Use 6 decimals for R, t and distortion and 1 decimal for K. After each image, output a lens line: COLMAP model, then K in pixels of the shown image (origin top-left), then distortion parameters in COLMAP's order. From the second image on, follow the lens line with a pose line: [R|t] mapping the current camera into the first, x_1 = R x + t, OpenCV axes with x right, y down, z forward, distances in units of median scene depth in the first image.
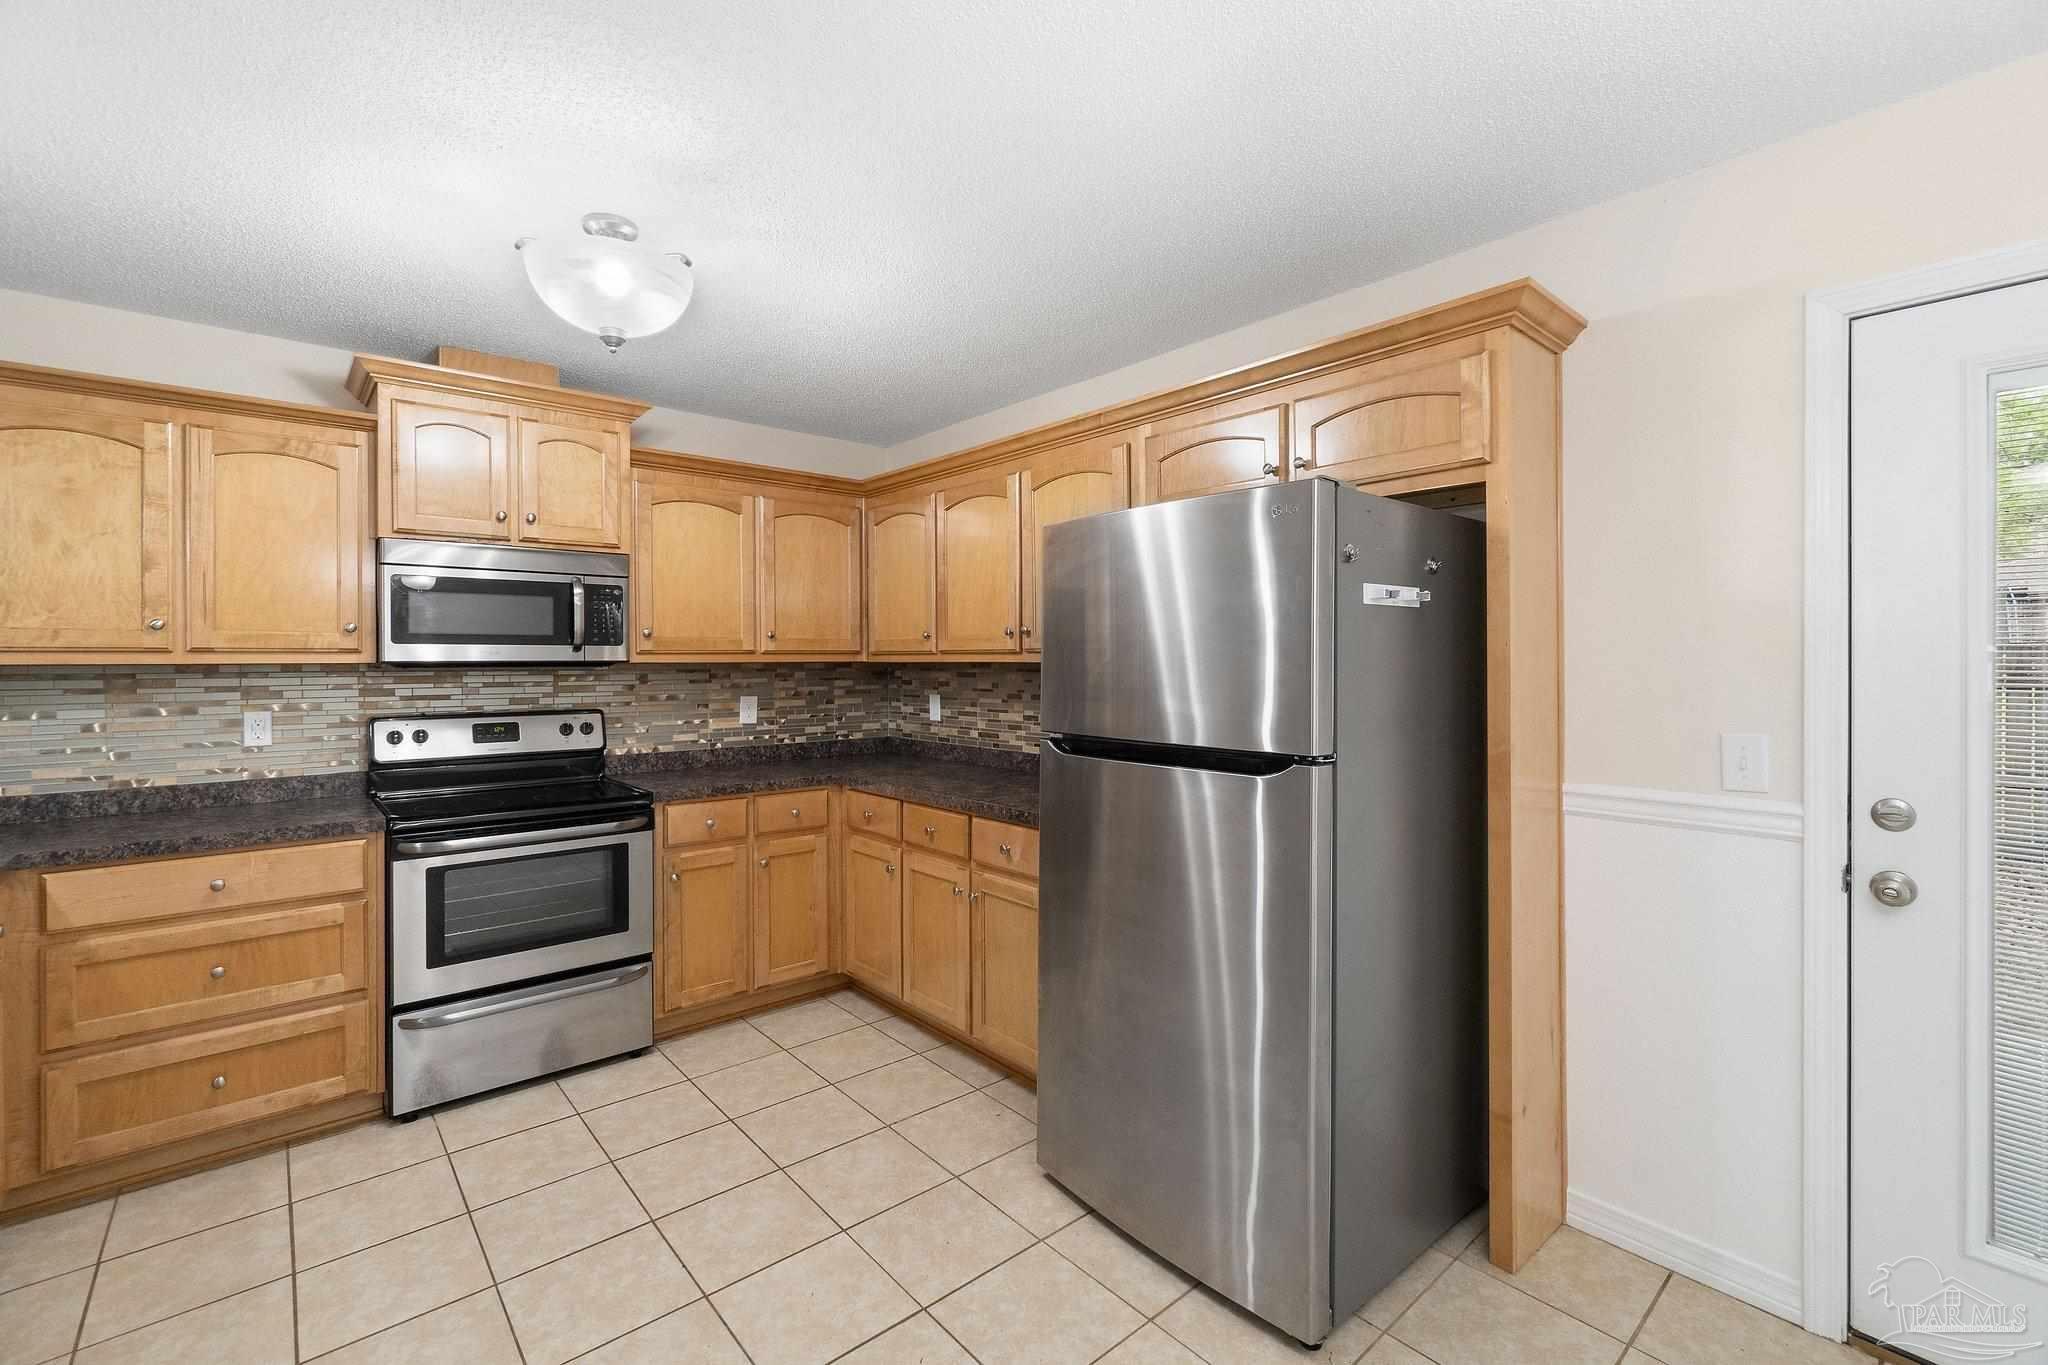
lens RADIAL K [[879.8, 0, 1025.2], [0, 879.8, 663.2], [0, 0, 1]] dist [-0.007265, 0.001956]
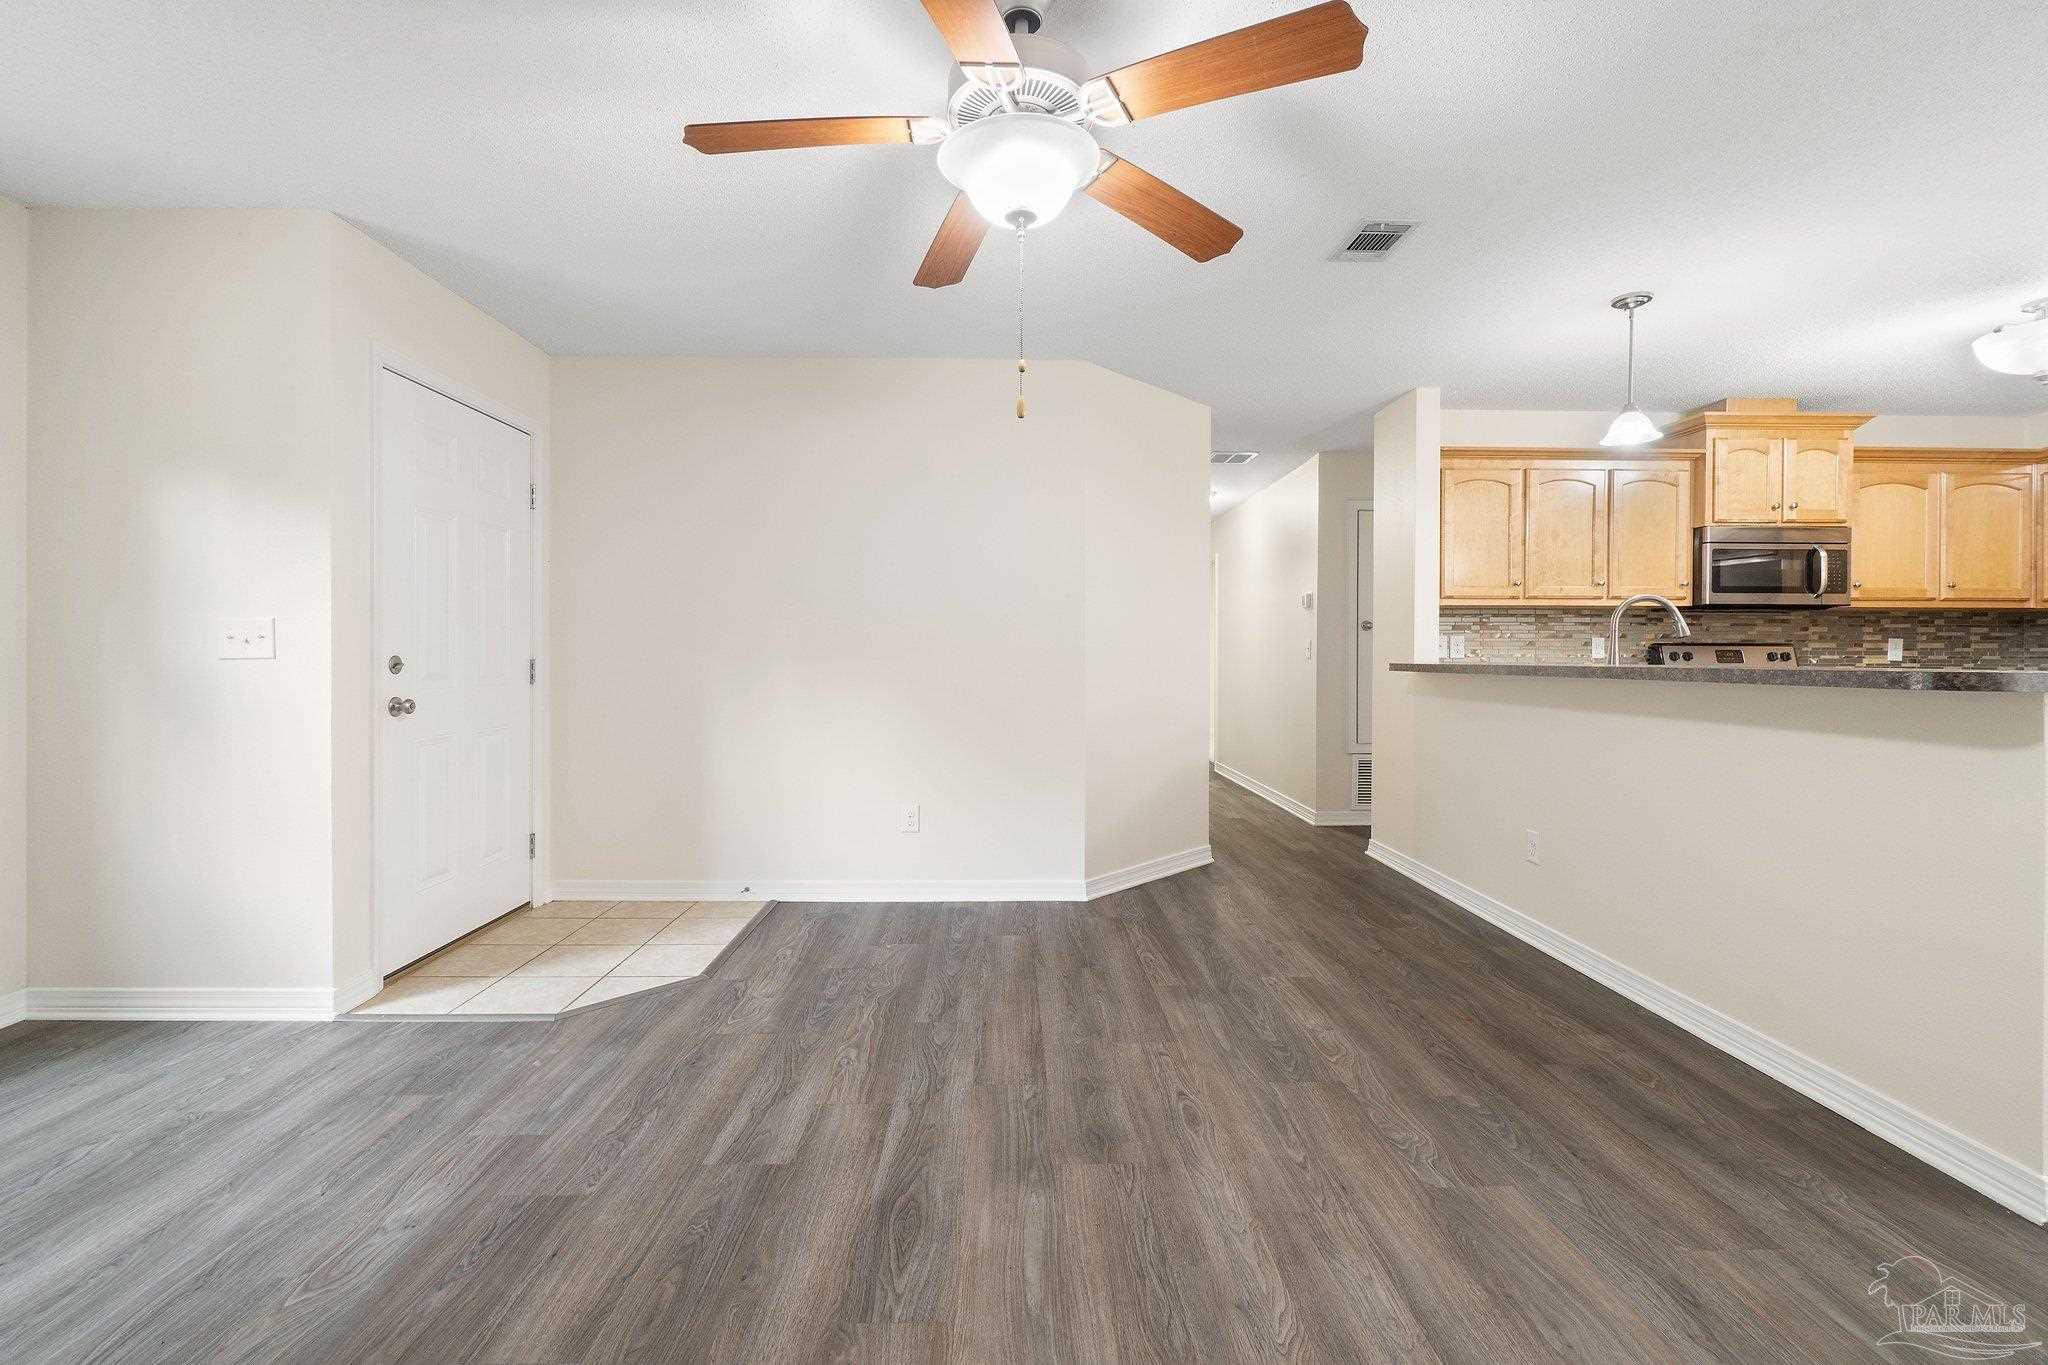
lens RADIAL K [[879.8, 0, 1023.3], [0, 879.8, 664.1], [0, 0, 1]] dist [-0.007265, 0.001956]
pose [[0.766970, 0.010238, -0.641601, -0.623810], [-0.007196, 0.999947, 0.007353, 0.098120], [0.641642, -0.001022, 0.767003, -0.959795]]
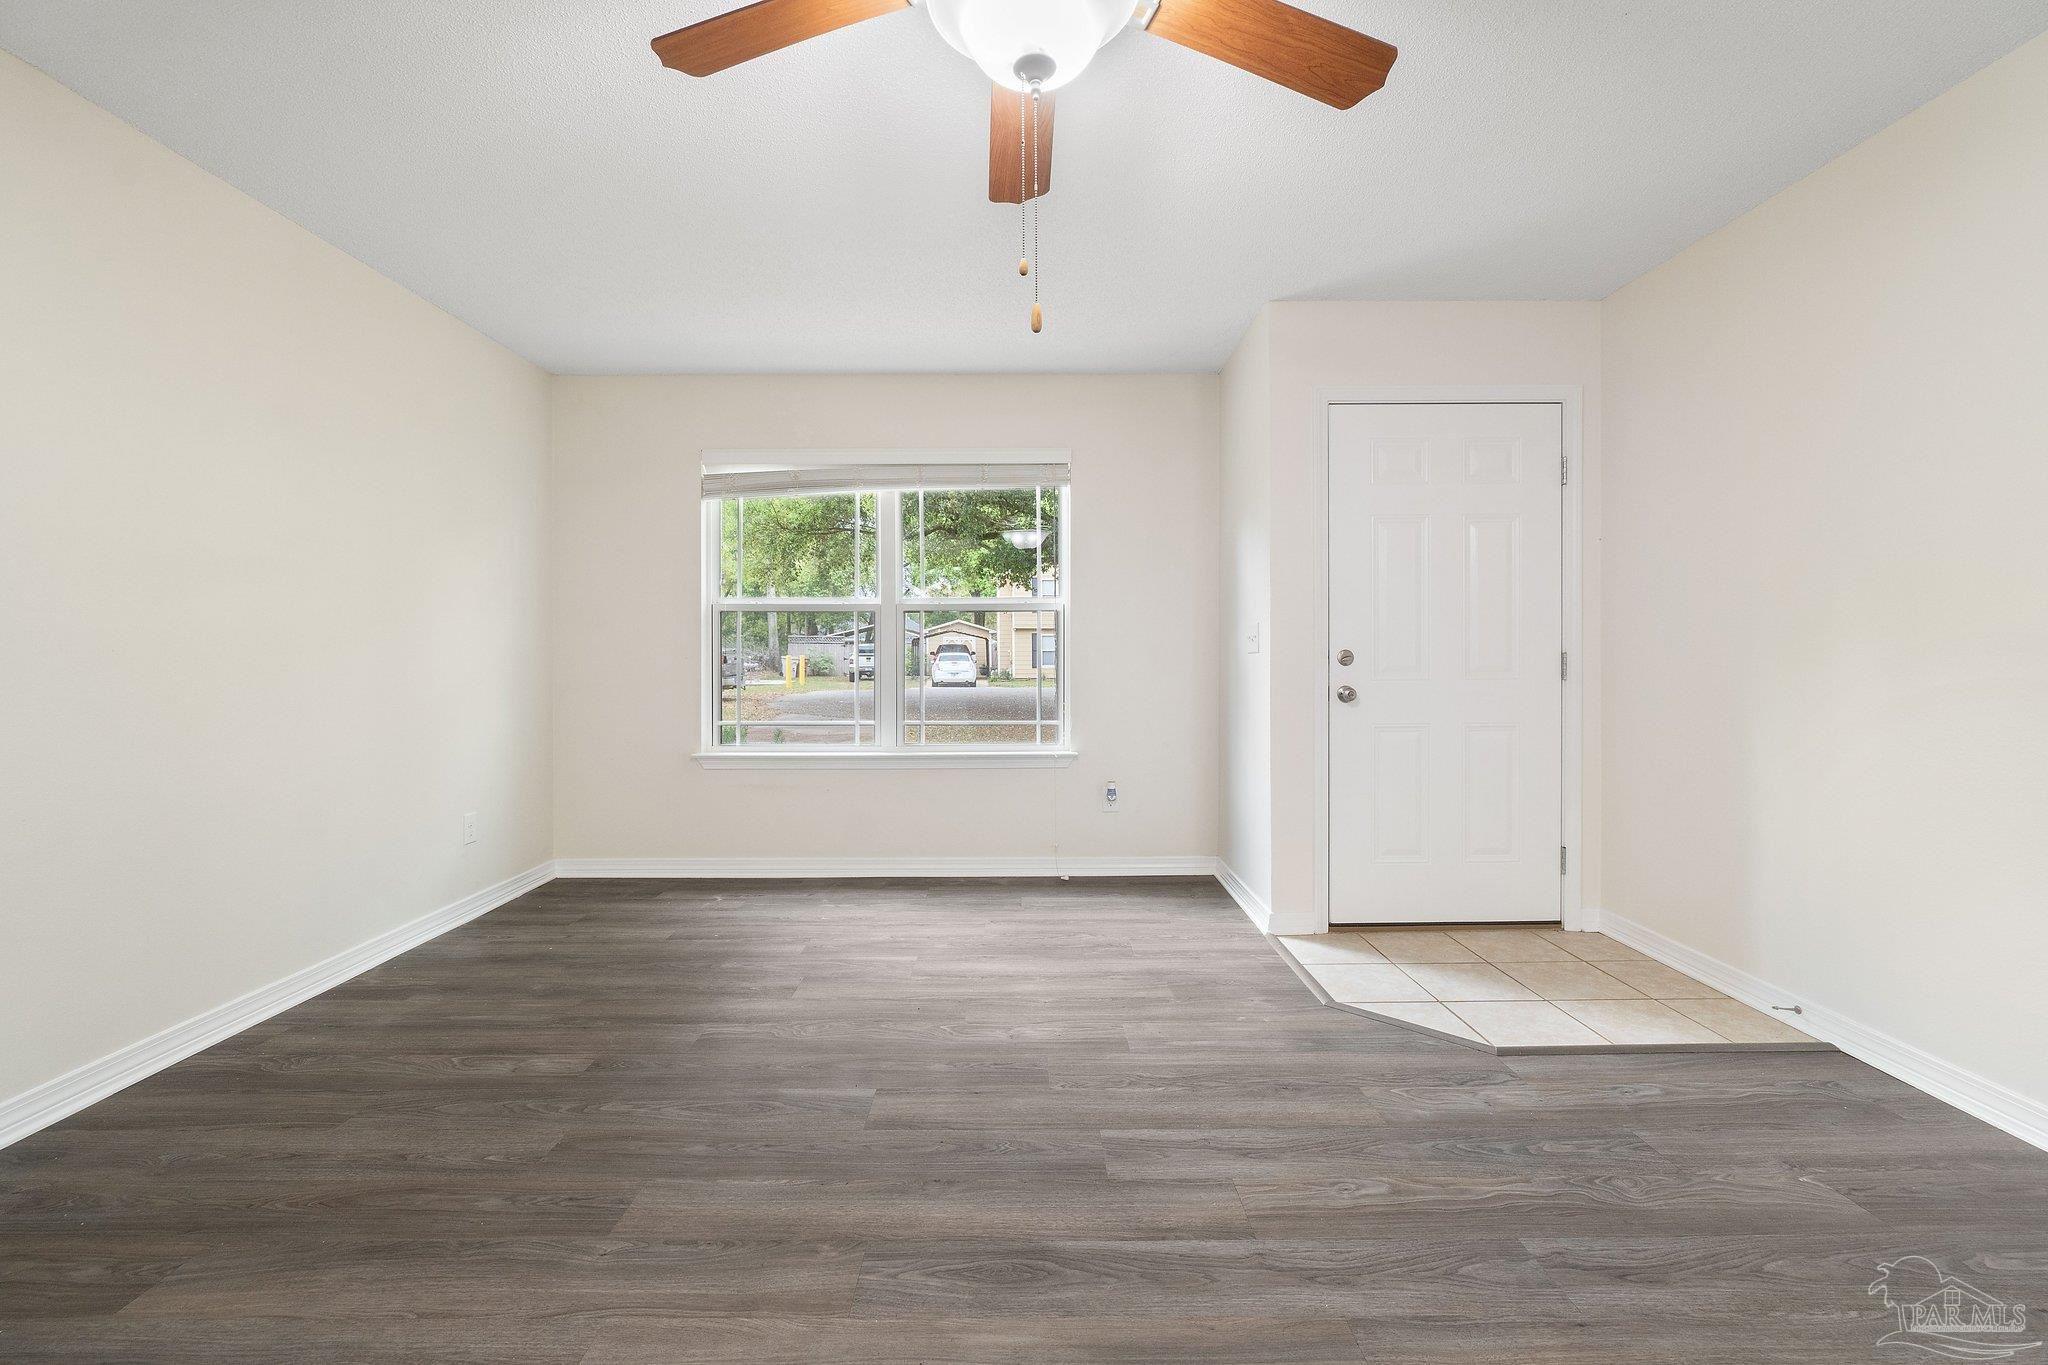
lens RADIAL K [[879.8, 0, 1023.4], [0, 879.8, 661.2], [0, 0, 1]] dist [-0.007265, 0.001956]
pose [[-0.650691, 0.013757, -0.759218, -0.661621], [0.003975, 0.999884, 0.014712, 0.096763], [0.759332, 0.006555, -0.650670, -0.221619]]
